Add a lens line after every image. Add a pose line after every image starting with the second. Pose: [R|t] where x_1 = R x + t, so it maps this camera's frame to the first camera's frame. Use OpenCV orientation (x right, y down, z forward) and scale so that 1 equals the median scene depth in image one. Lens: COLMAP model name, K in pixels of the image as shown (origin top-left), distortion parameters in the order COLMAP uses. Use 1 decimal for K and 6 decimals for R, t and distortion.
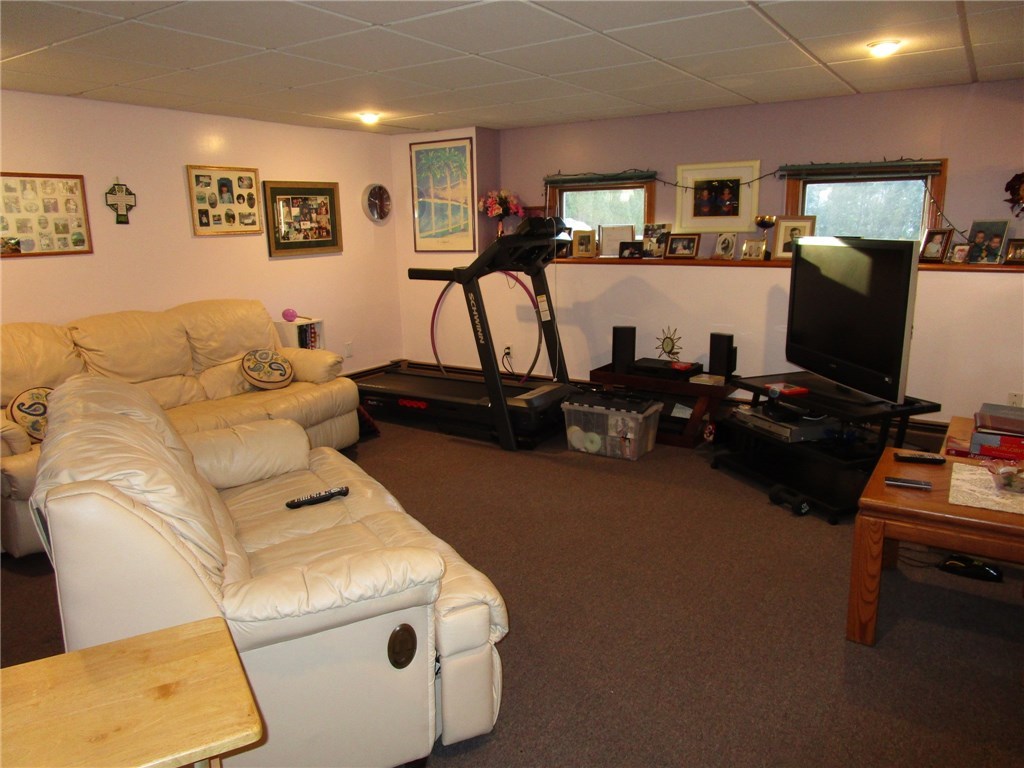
lens RADIAL K [[736.2, 0, 518.8], [0, 736.2, 388.2], [0, 0, 1]] dist [-0.020787, 0.022978]
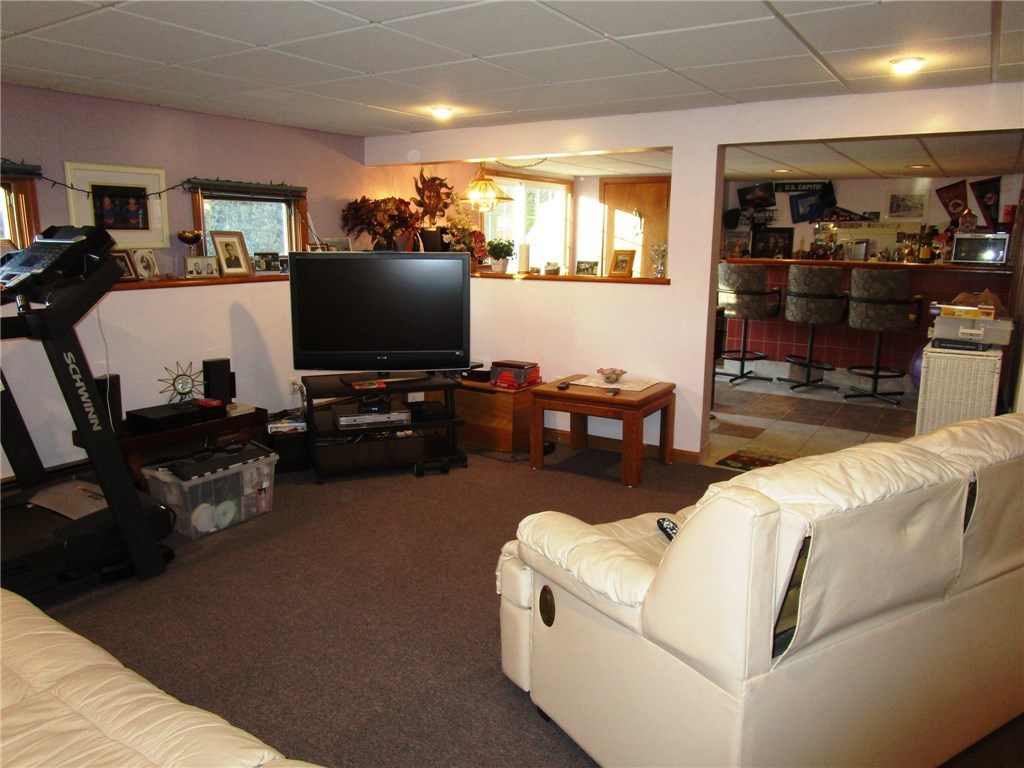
lens RADIAL K [[736.2, 0, 532.5], [0, 736.2, 374.1], [0, 0, 1]] dist [-0.020787, 0.022978]
pose [[-0.006236, -0.179353, 0.983765, -0.651273], [0.200085, 0.963666, 0.176957, -0.144980], [-0.979759, 0.197940, 0.029877, 0.615621]]
